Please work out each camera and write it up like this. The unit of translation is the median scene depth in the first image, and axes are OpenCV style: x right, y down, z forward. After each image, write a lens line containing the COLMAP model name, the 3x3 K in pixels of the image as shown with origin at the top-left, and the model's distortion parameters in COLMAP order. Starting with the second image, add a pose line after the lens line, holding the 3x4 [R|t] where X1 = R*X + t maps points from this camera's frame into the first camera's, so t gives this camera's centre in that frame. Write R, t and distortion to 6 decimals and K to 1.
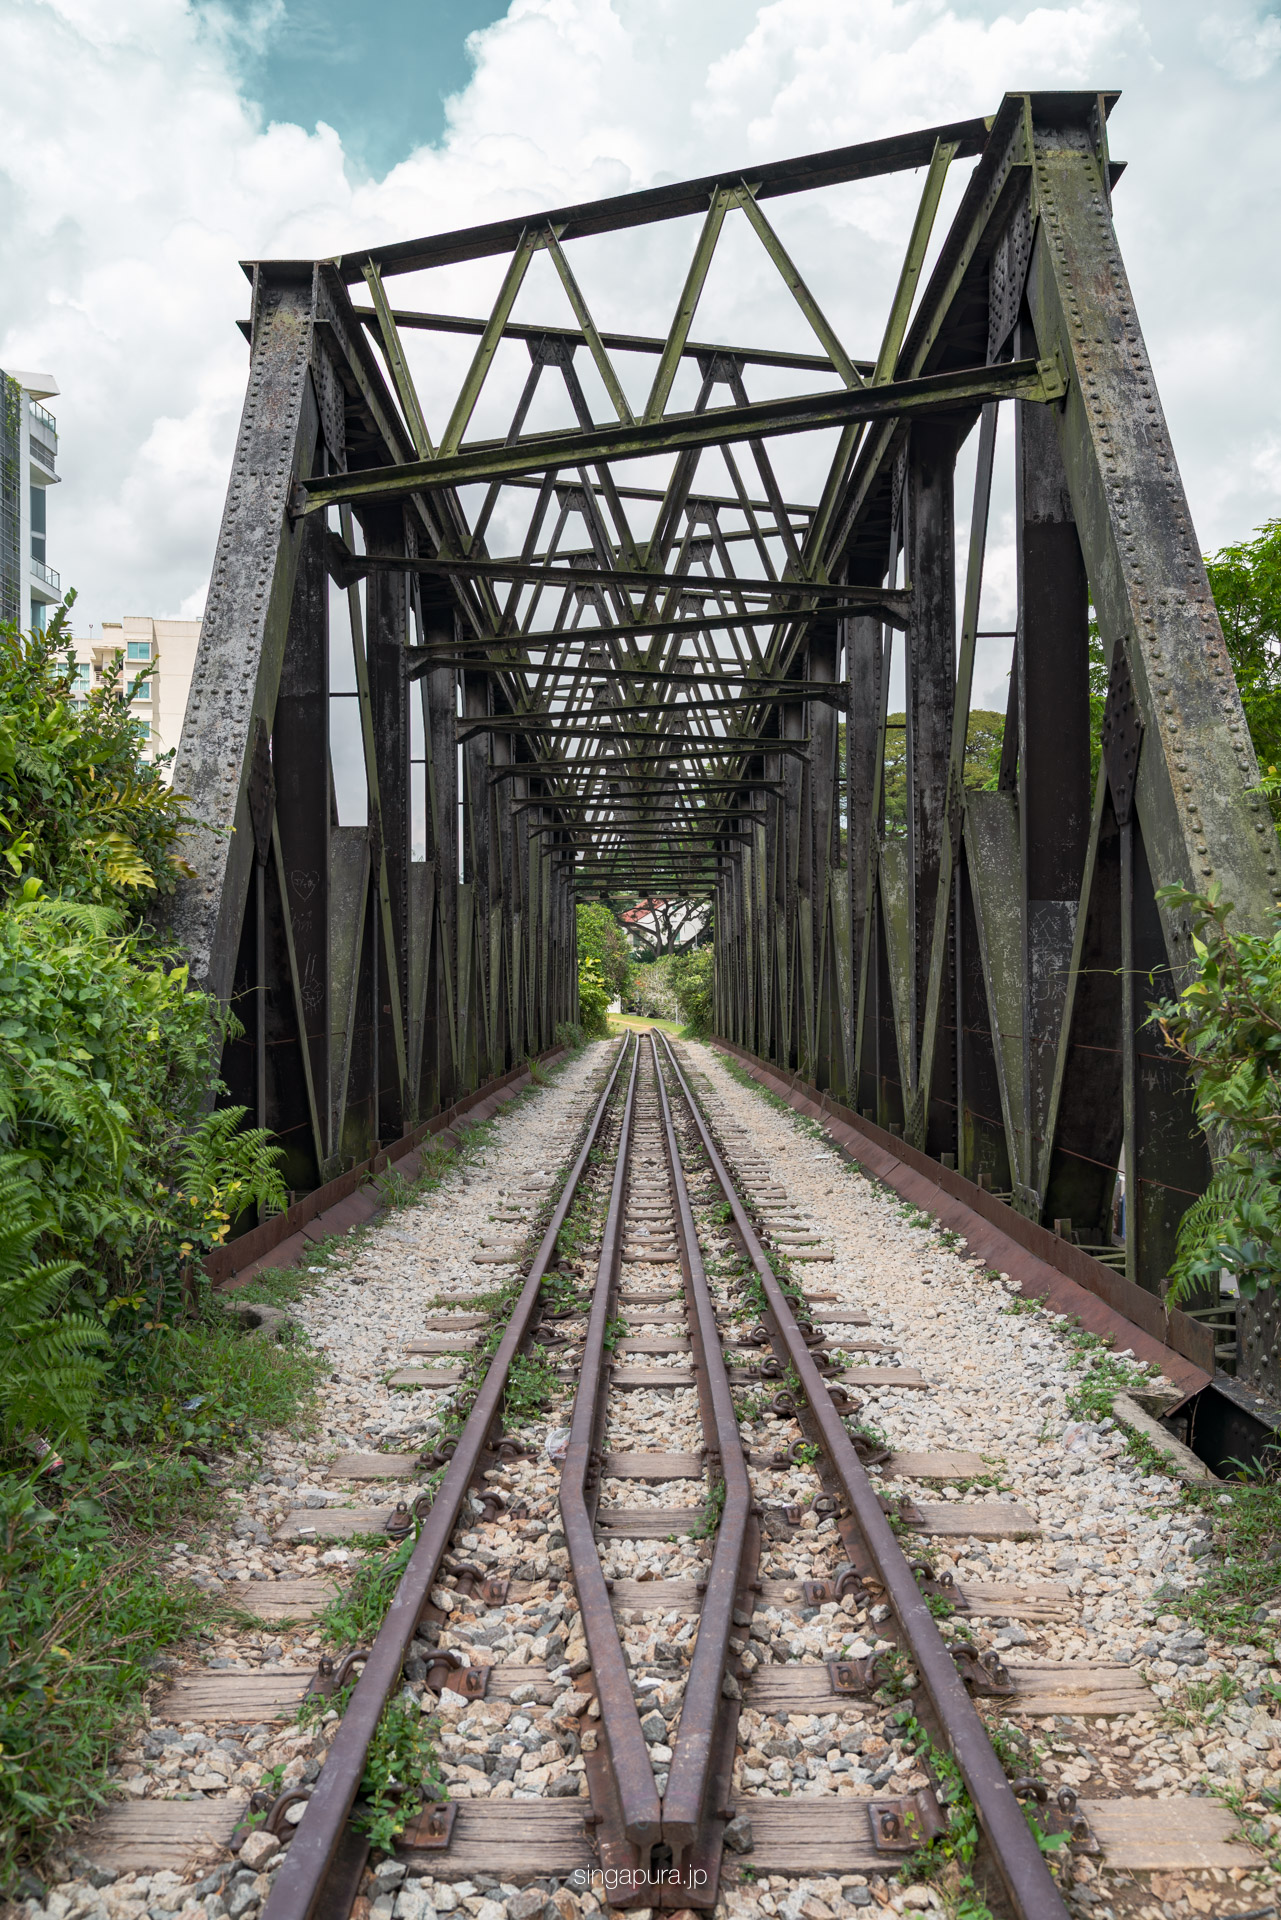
lens RADIAL K [[1767.1, 0, 640.5], [0, 1767.1, 960.0], [0, 0, 1]] dist [0.003073, -0.008423]
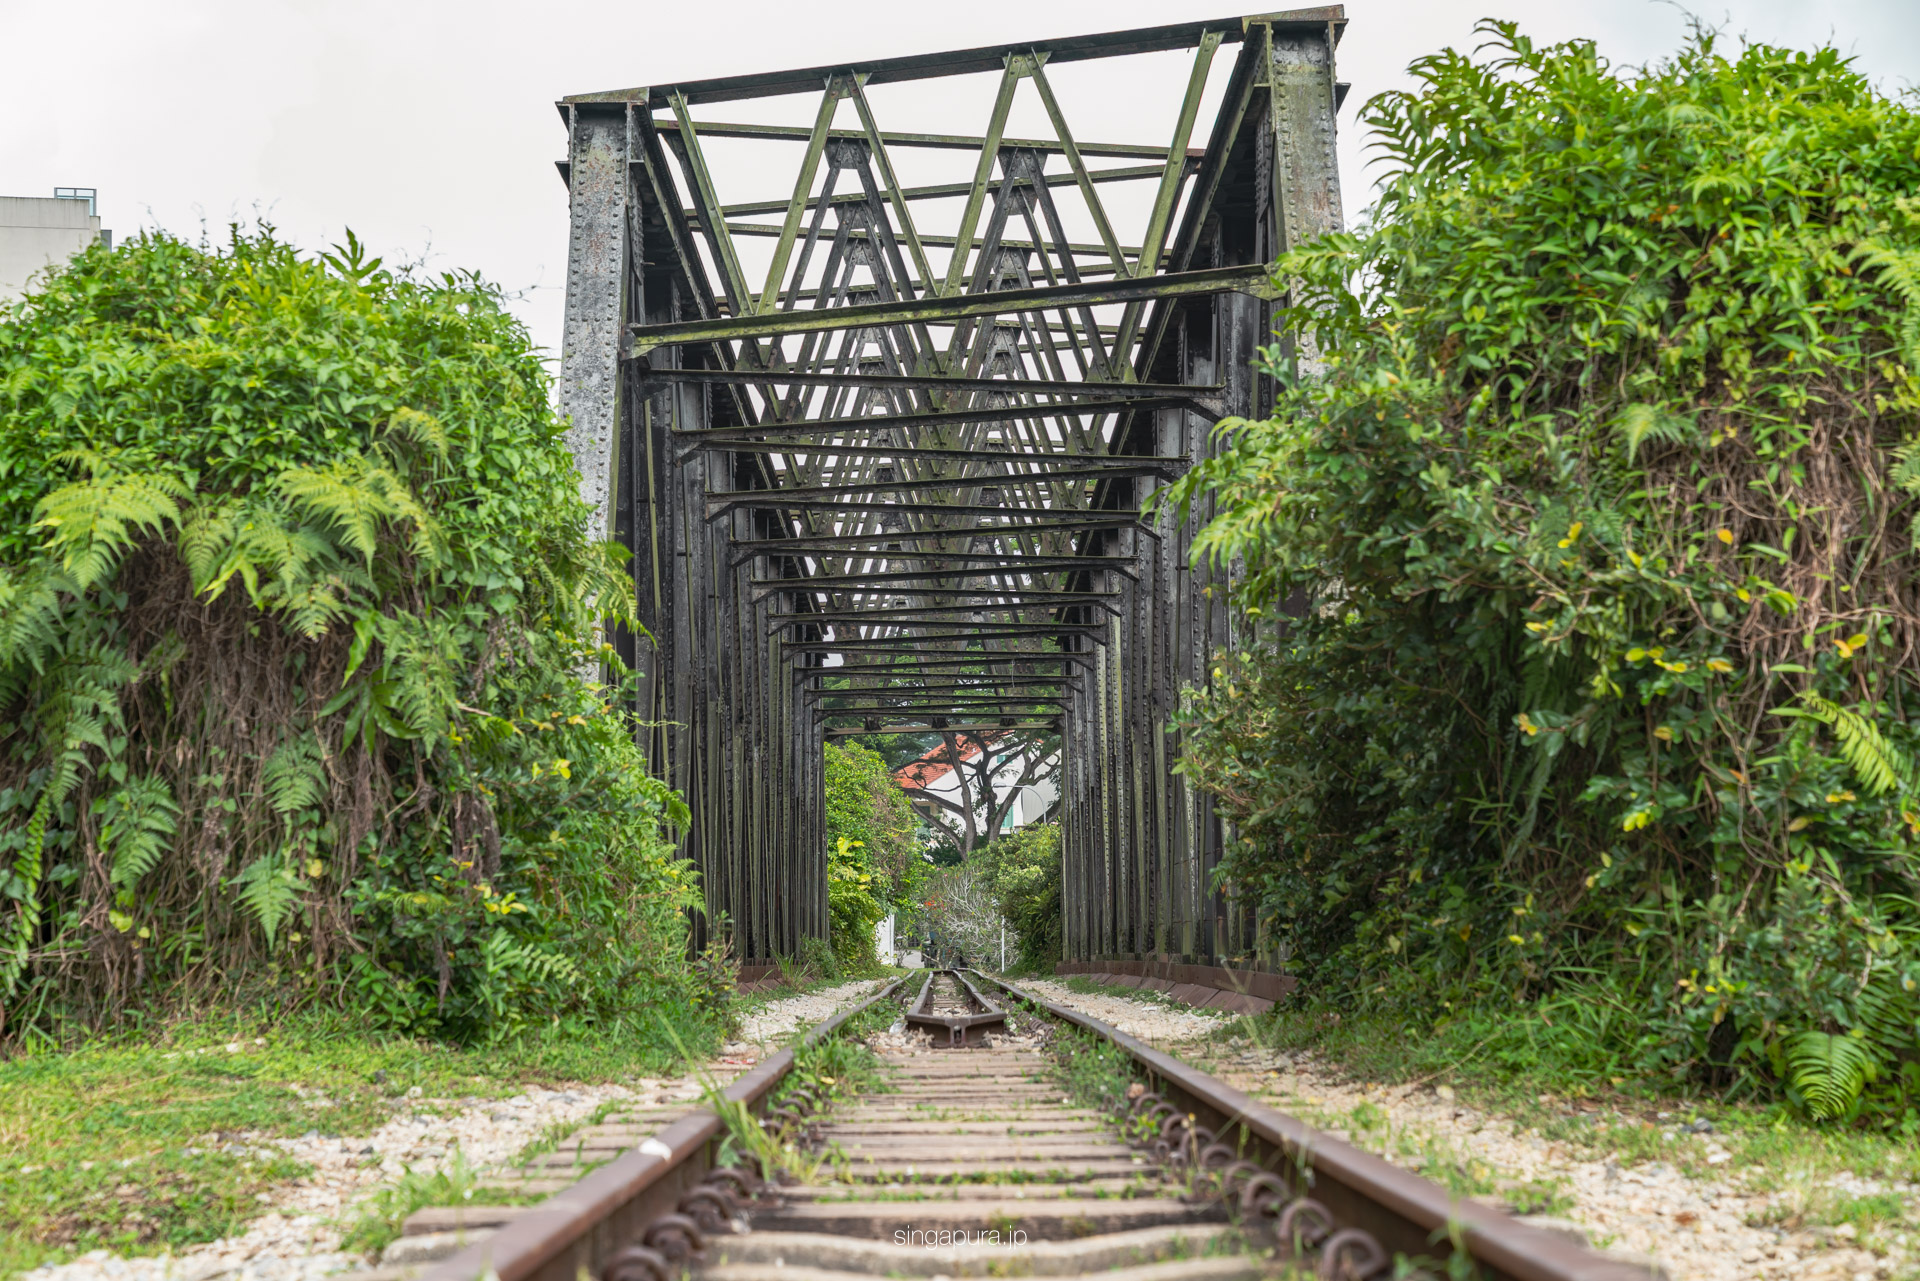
lens RADIAL K [[3826.8, 0, 960.0], [0, 3826.8, 640.5], [0, 0, 1]] dist [0.004386, -0.130169]
pose [[0.999963, -0.003624, 0.007760, -0.006393], [0.004095, 0.998093, -0.061599, 0.062326], [-0.007522, 0.061629, 0.998071, -1.226903]]
